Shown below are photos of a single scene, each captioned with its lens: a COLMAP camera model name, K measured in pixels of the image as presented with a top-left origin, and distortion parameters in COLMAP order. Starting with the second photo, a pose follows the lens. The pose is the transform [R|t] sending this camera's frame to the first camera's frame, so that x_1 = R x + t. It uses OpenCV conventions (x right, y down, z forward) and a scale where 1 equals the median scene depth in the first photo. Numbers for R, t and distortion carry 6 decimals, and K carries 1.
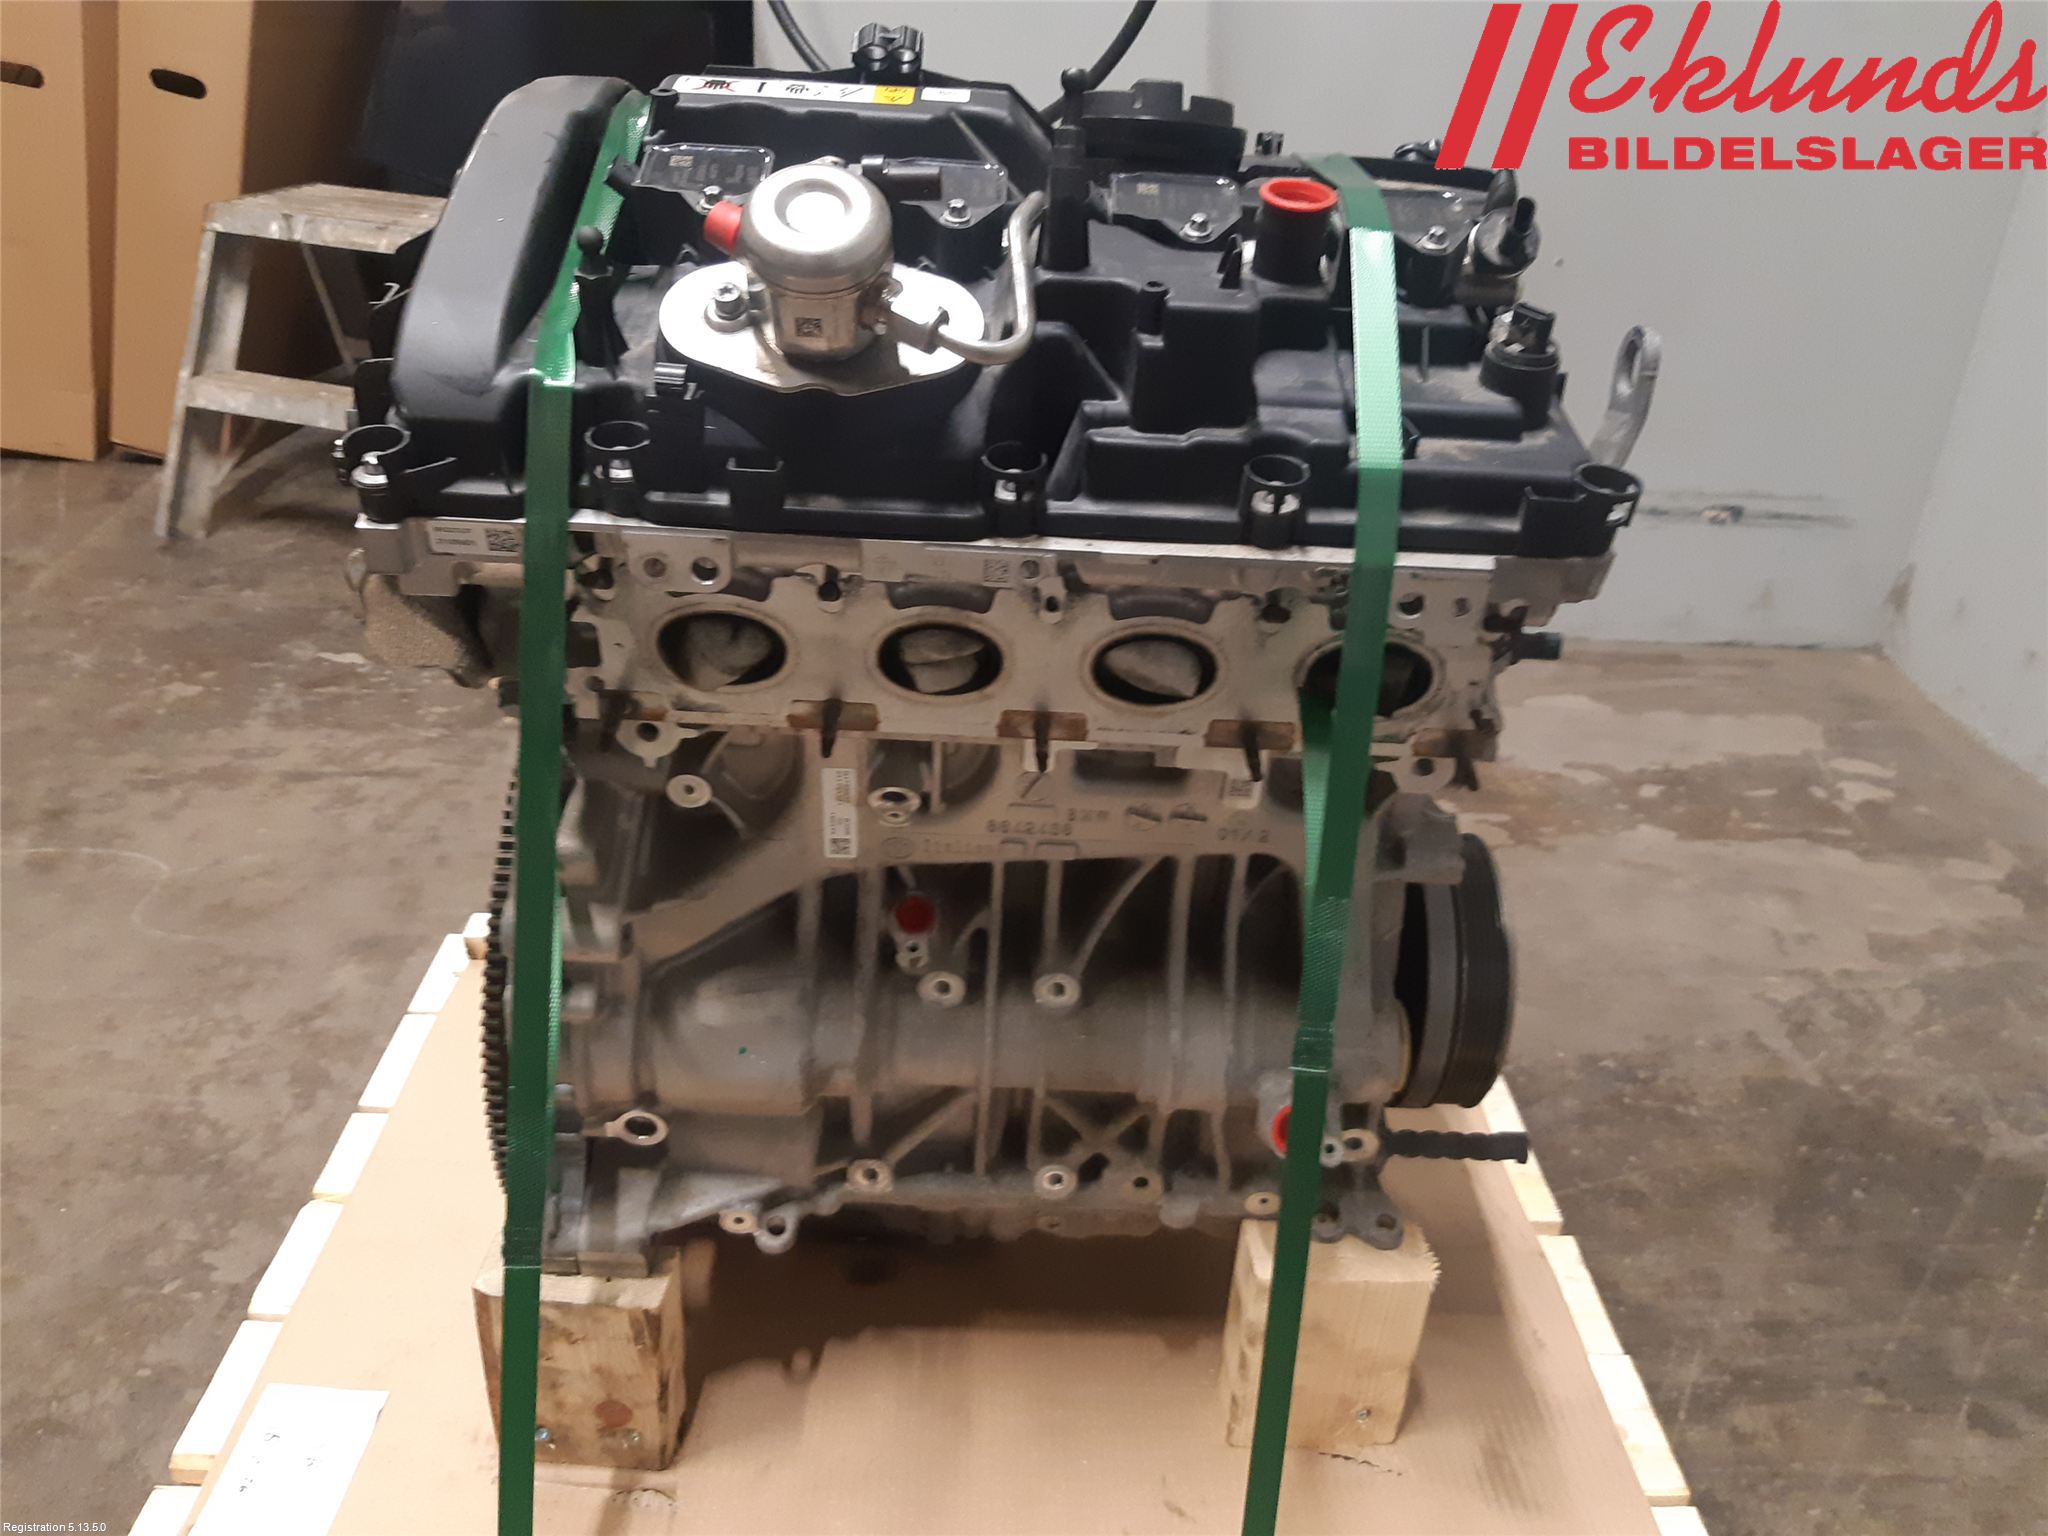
lens RADIAL K [[1611.5, 0, 1024.0], [0, 1611.5, 768.0], [0, 0, 1]] dist [0.081111, -0.148267]
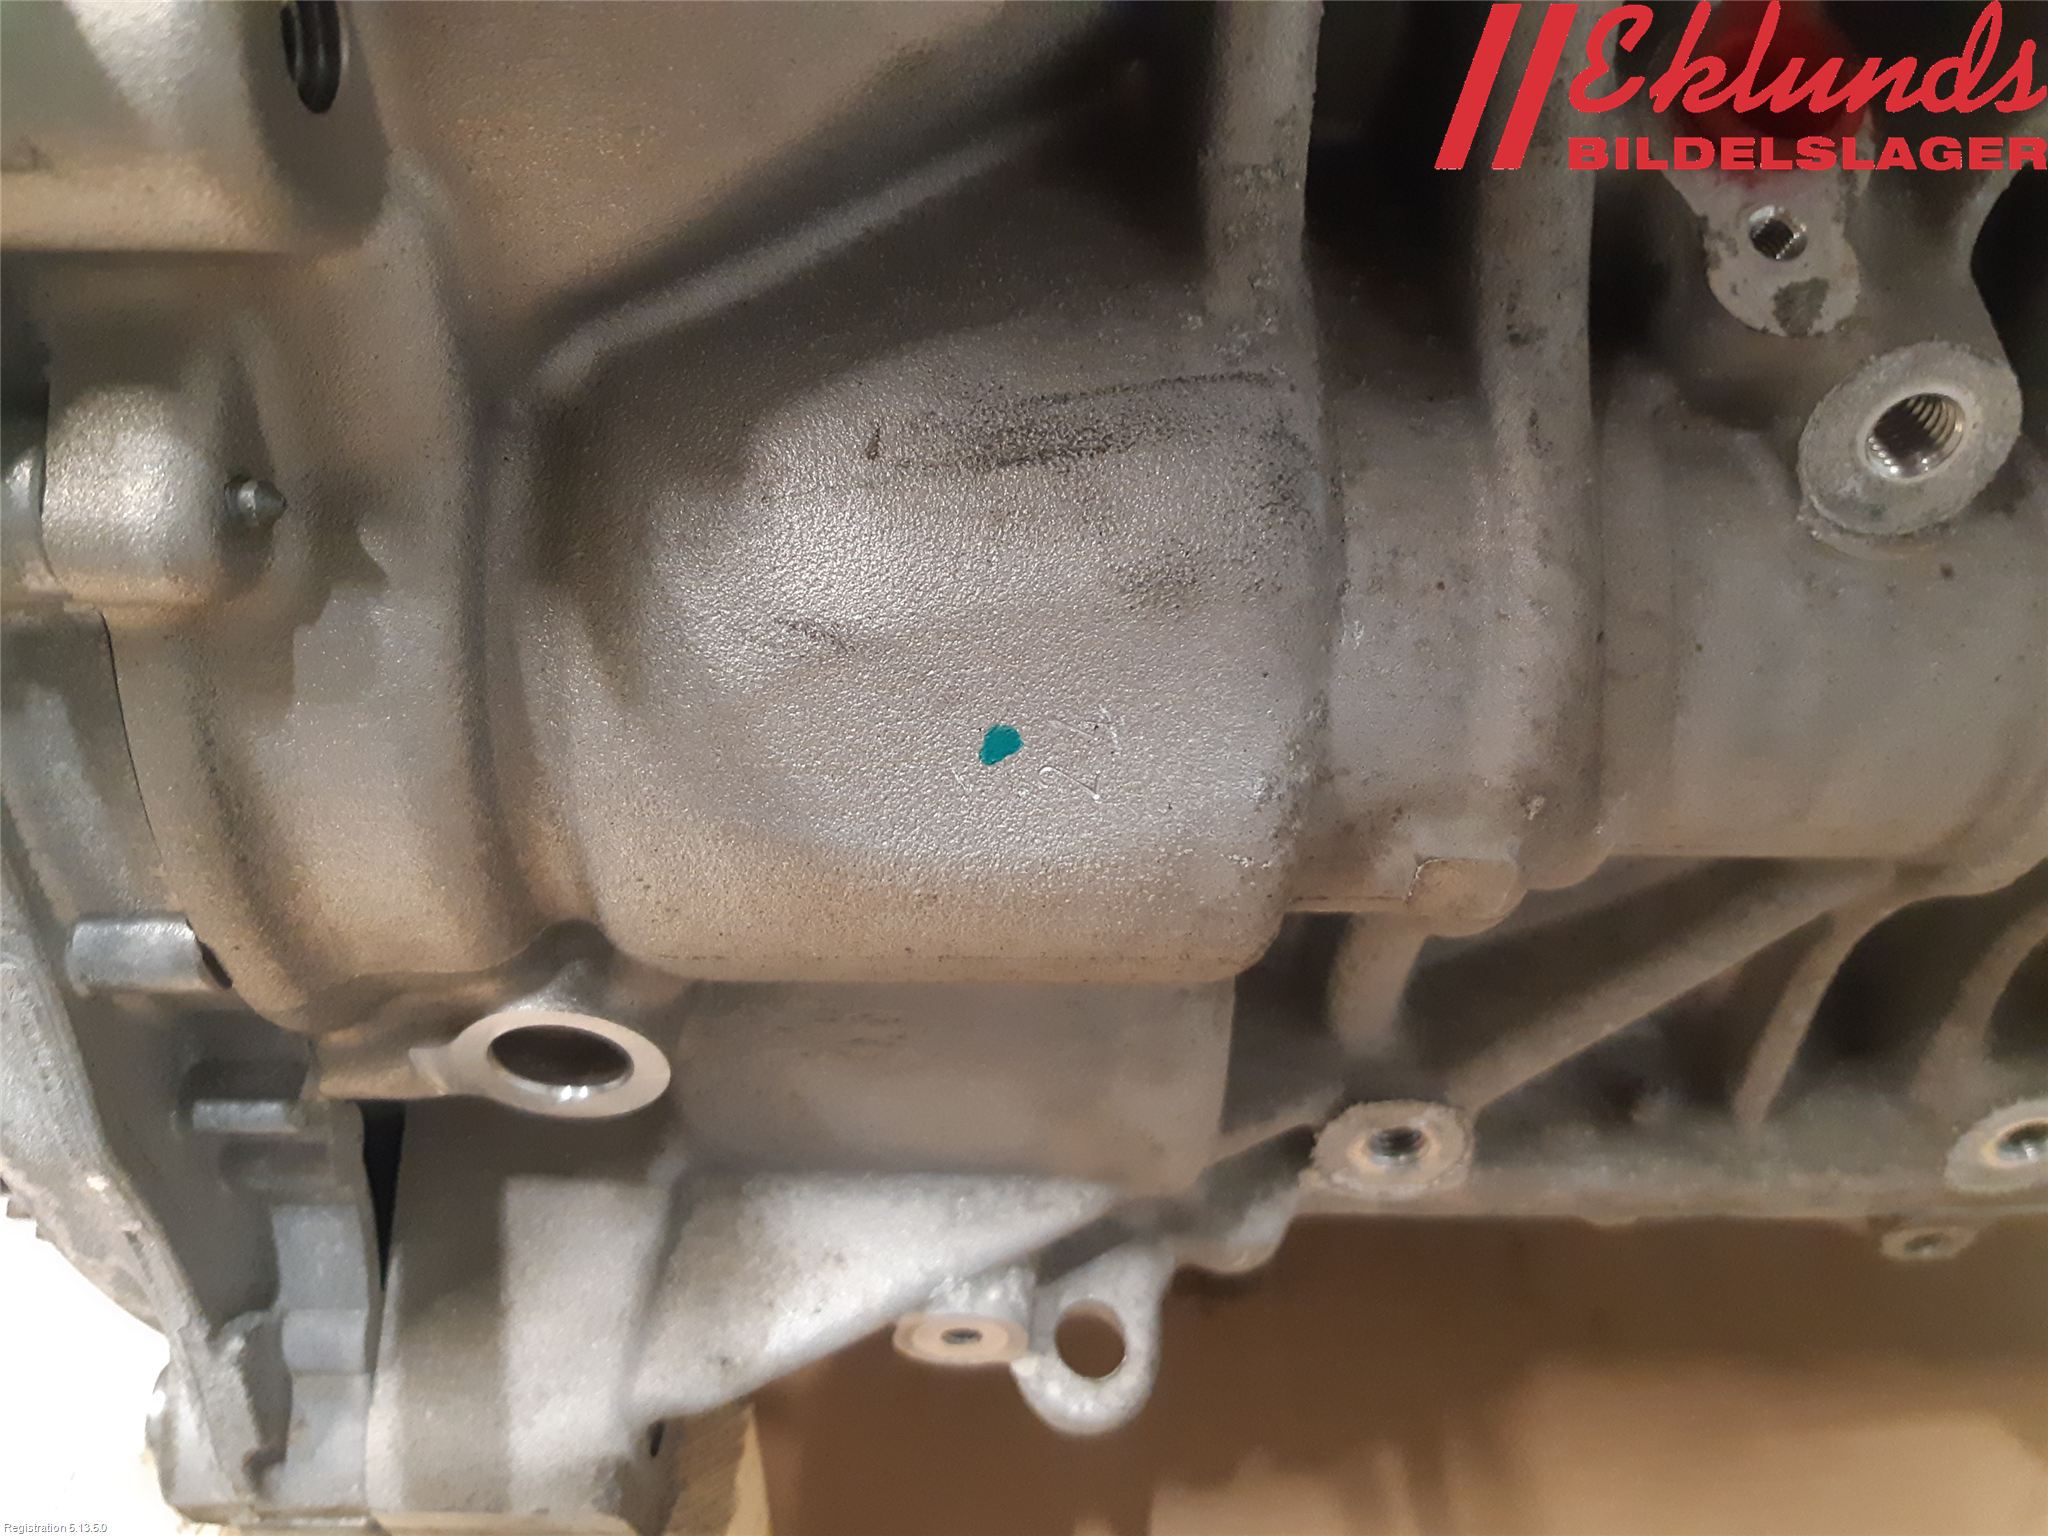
lens RADIAL K [[1611.5, 0, 1024.0], [0, 1611.5, 768.0], [0, 0, 1]] dist [0.081111, -0.148267]
pose [[0.999152, -0.023301, -0.033947, -0.157240], [0.030284, 0.974466, 0.222484, 0.126896], [0.027896, -0.223323, 0.974345, 0.771336]]
